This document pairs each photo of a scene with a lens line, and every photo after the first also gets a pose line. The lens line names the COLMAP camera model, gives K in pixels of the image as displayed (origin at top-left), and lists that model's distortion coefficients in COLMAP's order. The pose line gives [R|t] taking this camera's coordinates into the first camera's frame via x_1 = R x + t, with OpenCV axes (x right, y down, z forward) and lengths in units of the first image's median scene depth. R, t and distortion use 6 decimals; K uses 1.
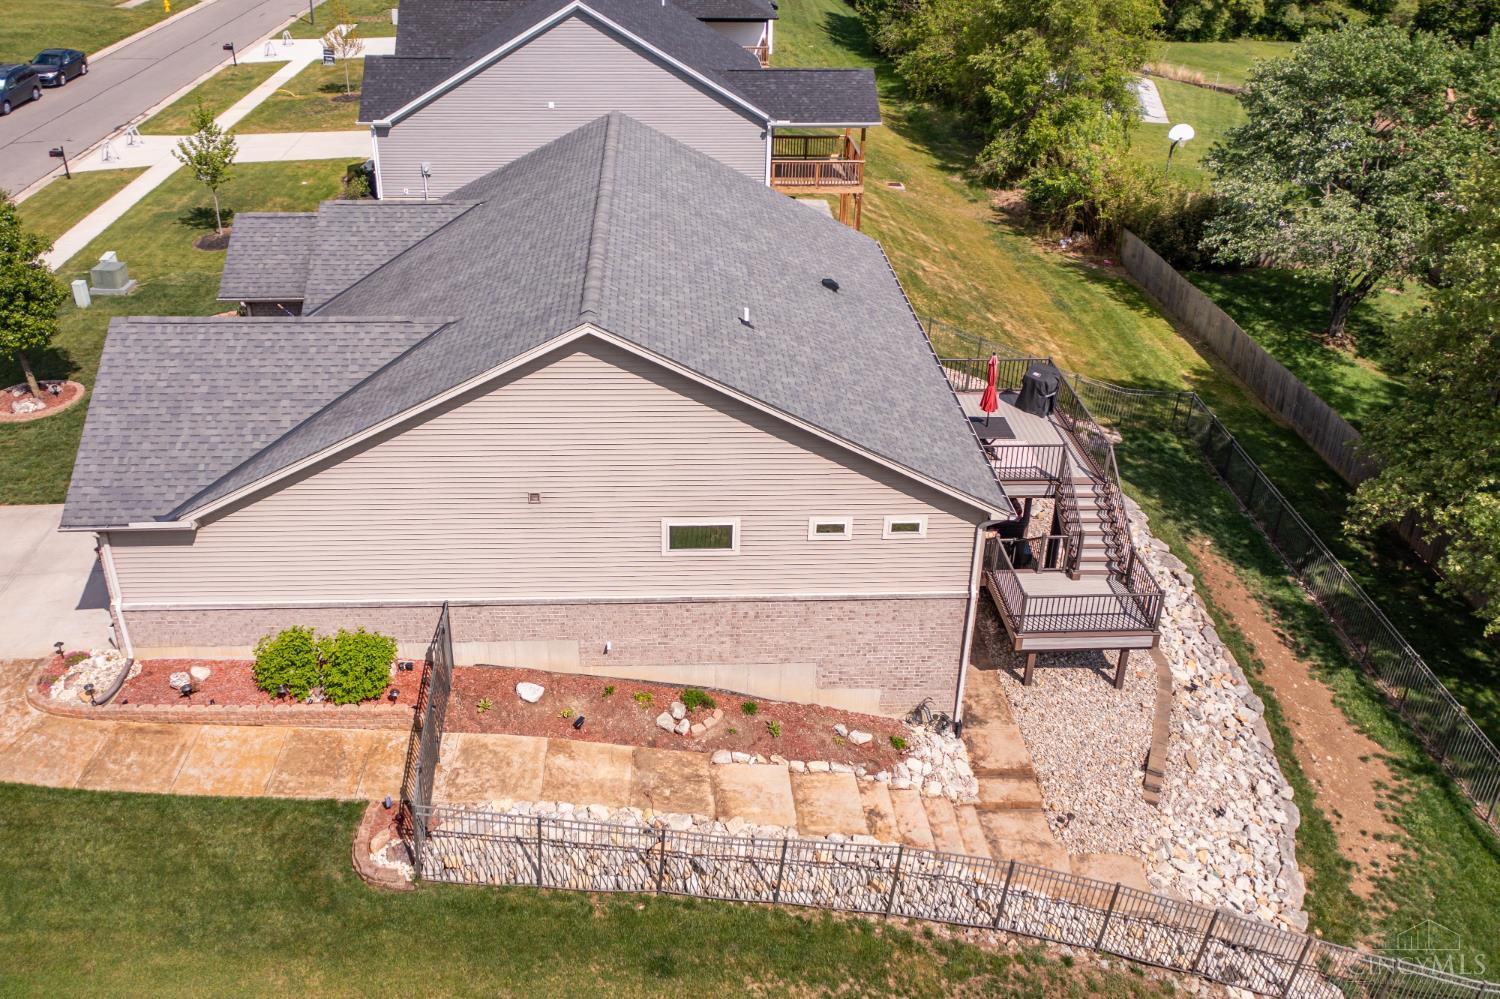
lens RADIAL K [[1274.6, 0, 739.5], [0, 1274.6, 465.0], [0, 0, 1]] dist [0.010678, 0.004797]
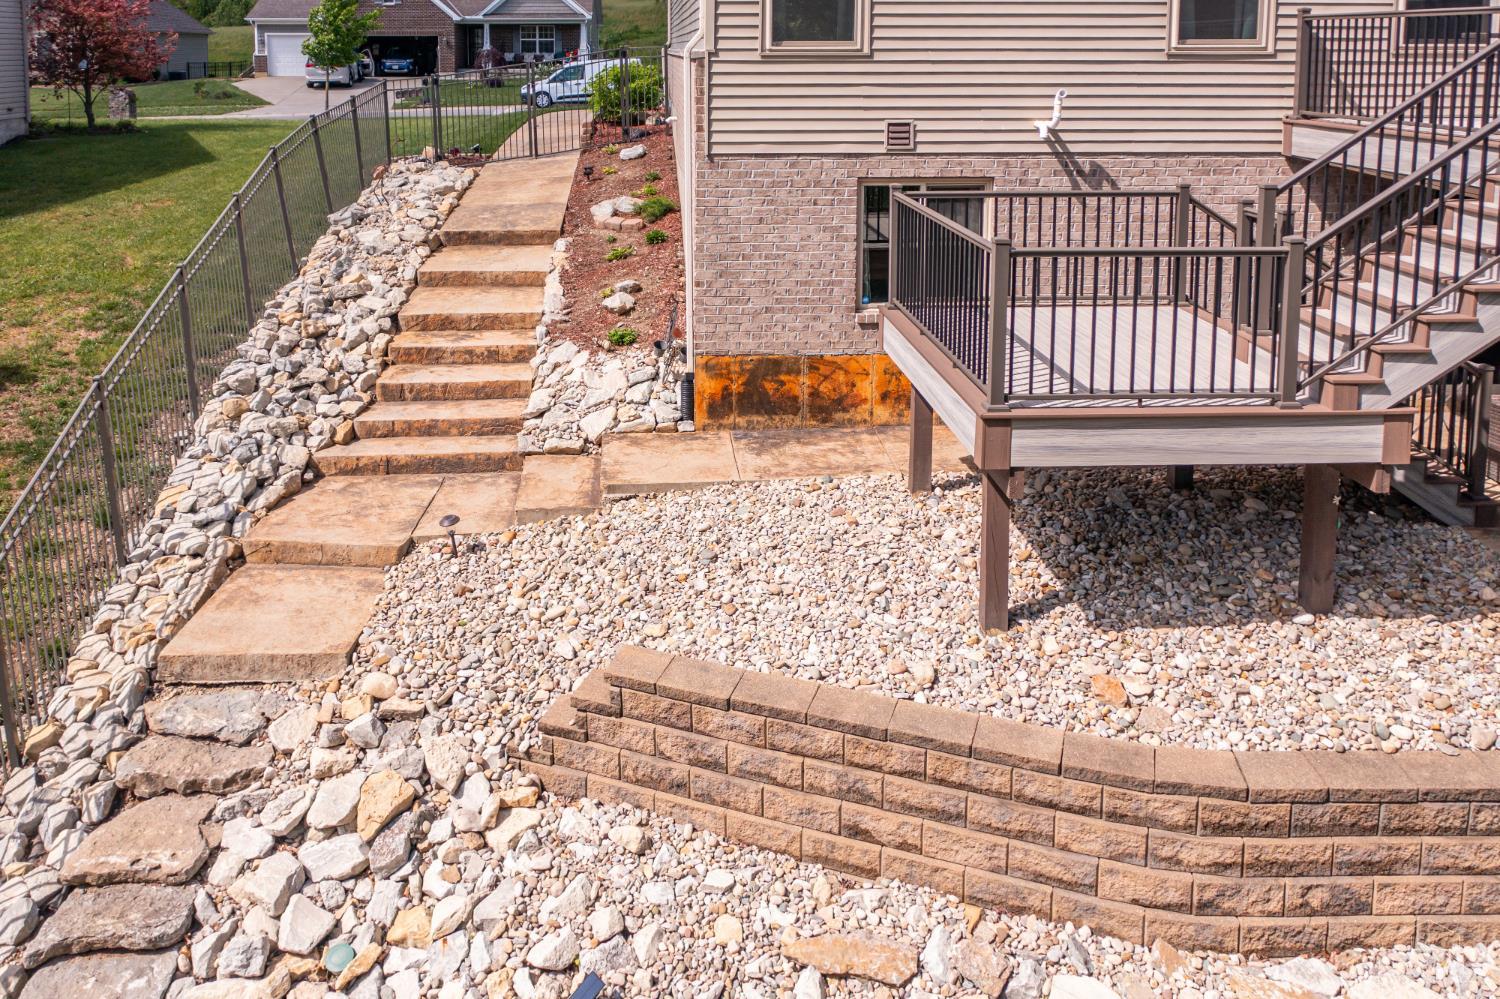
lens RADIAL K [[1256.4, 0, 693.0], [0, 1256.4, 198.5], [0, 0, 1]] dist [0.007221, -0.003924]
pose [[-0.021528, 0.097859, -0.994967, 0.636940], [-0.467723, 0.878588, 0.096533, 0.100404], [0.883613, 0.467447, 0.026857, 0.974317]]
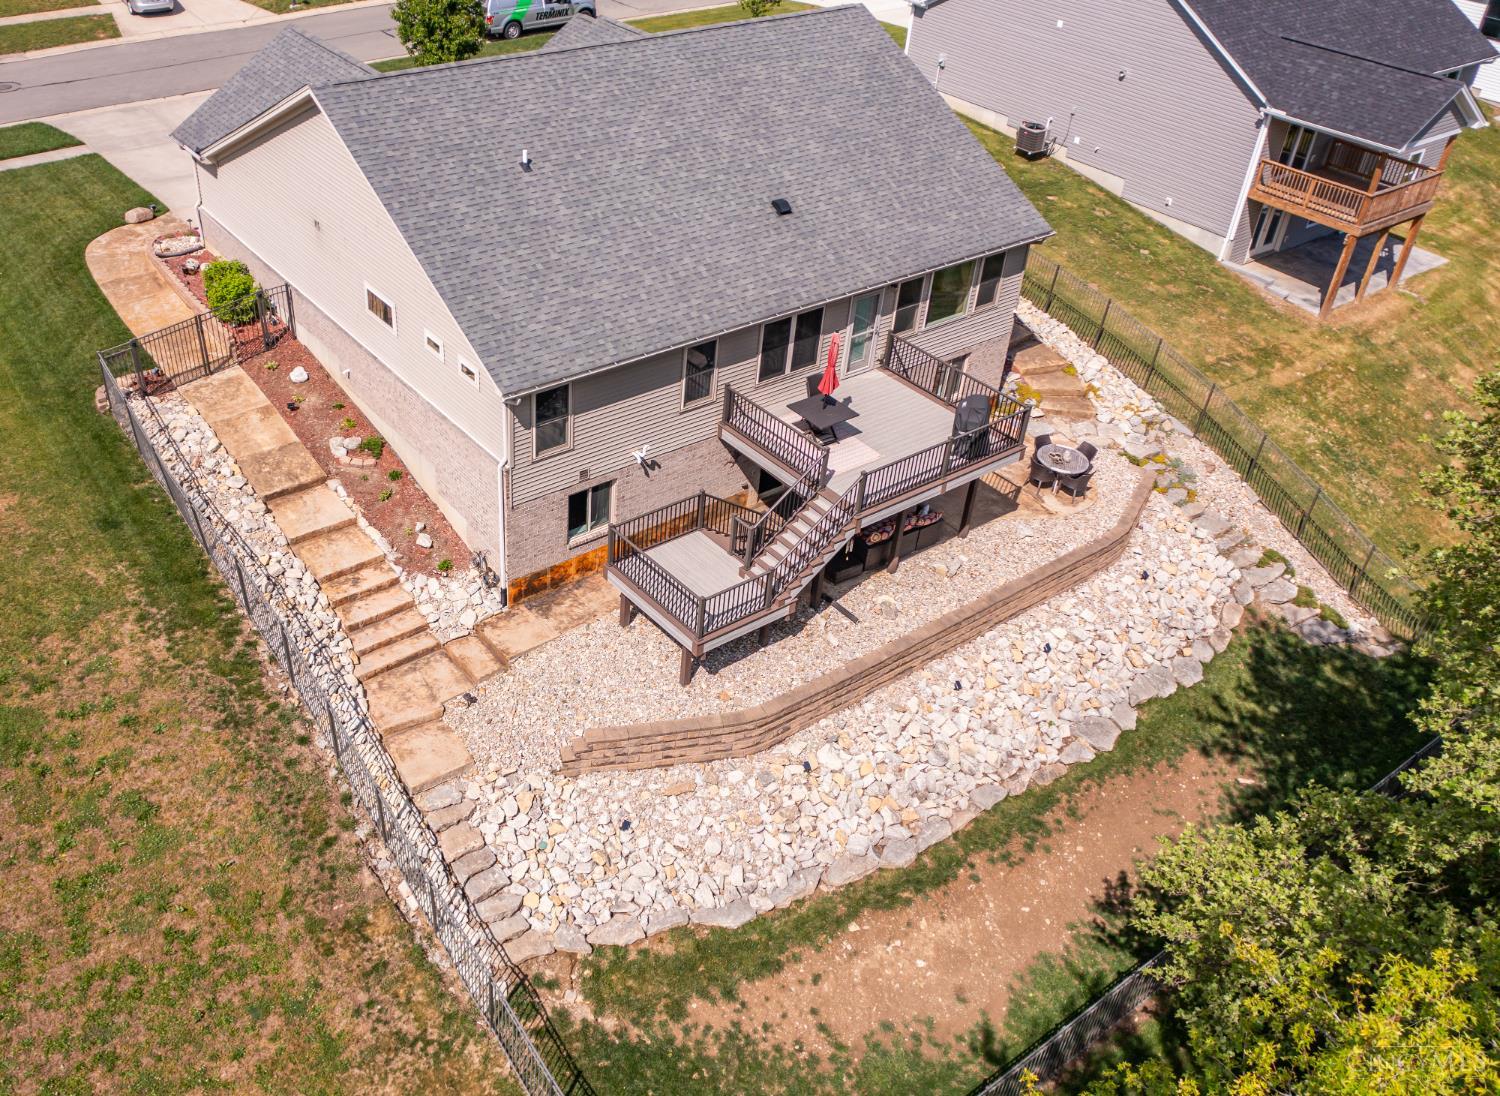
lens RADIAL K [[1344.3, 0, 644.8], [0, 1344.3, 564.7], [0, 0, 1]] dist [0.005446, 0.015607]
pose [[0.548686, 0.496446, -0.672670, 0.989319], [-0.423944, 0.858699, 0.287935, -0.188547], [0.720566, 0.127189, 0.681622, 0.329308]]
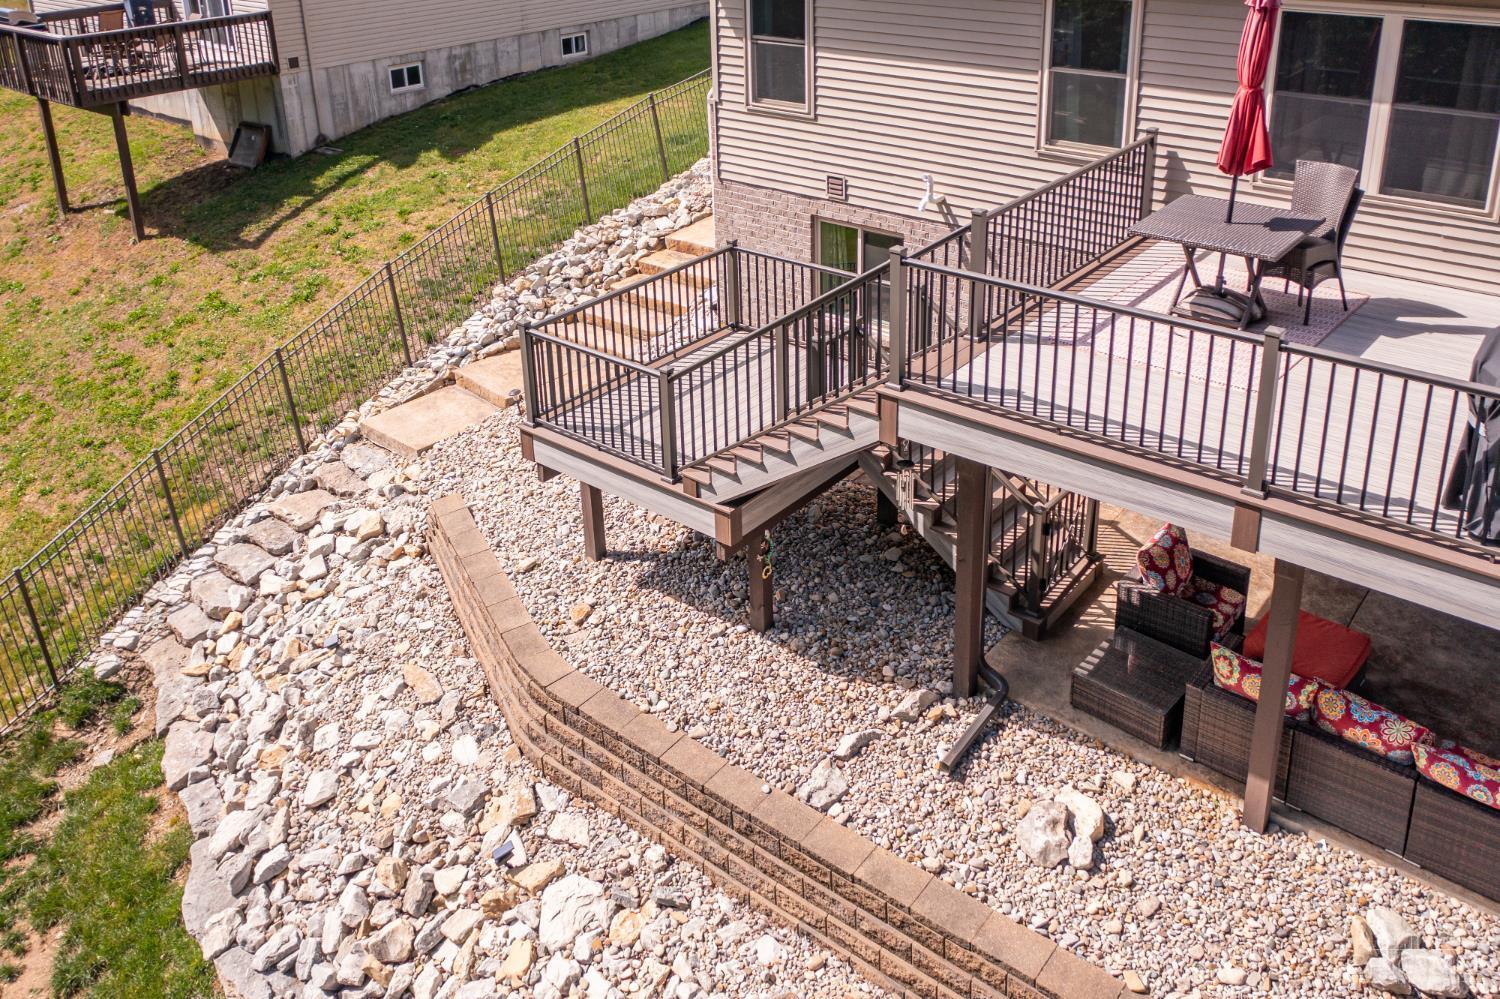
lens RADIAL K [[1284.2, 0, 749.7], [0, 1284.2, 286.6], [0, 0, 1]] dist [0.000780, -0.001352]
pose [[-0.688798, 0.244410, -0.682511, 0.600956], [-0.328206, 0.734315, 0.594191, -0.203312], [0.646404, 0.633282, -0.425578, 1.287328]]
